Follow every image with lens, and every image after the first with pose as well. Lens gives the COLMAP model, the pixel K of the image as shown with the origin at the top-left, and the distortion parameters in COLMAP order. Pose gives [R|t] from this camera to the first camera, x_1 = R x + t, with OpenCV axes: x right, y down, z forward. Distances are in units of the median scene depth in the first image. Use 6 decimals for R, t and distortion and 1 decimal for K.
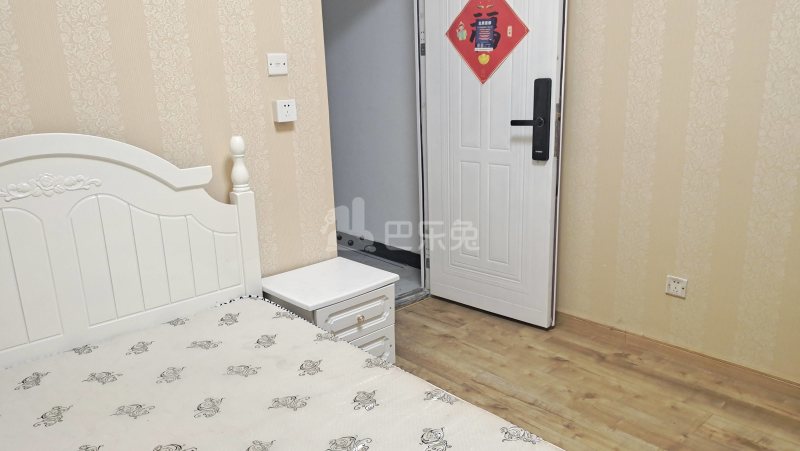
lens RADIAL K [[602.8, 0, 398.9], [0, 602.8, 231.3], [0, 0, 1]] dist [0.091927, -0.100683]
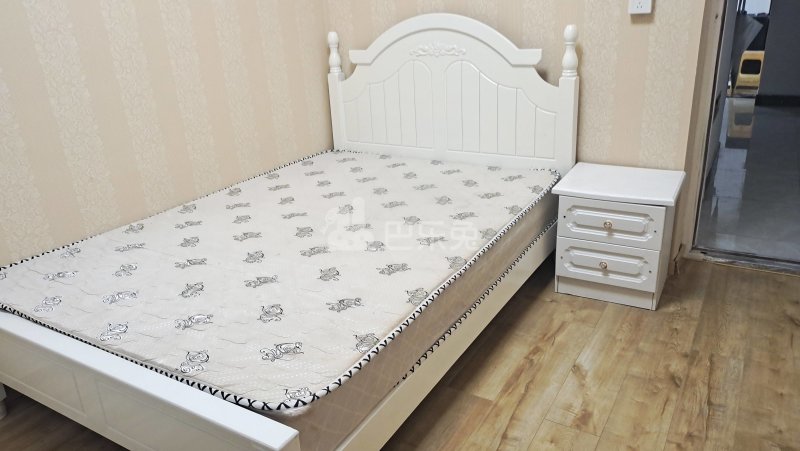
lens RADIAL K [[602.8, 0, 398.9], [0, 602.8, 231.3], [0, 0, 1]] dist [0.091927, -0.100683]
pose [[0.292937, 0.371733, -0.880910, 0.734013], [-0.204066, 0.924406, 0.322228, -0.099175], [0.934101, 0.085372, 0.346651, 0.335033]]
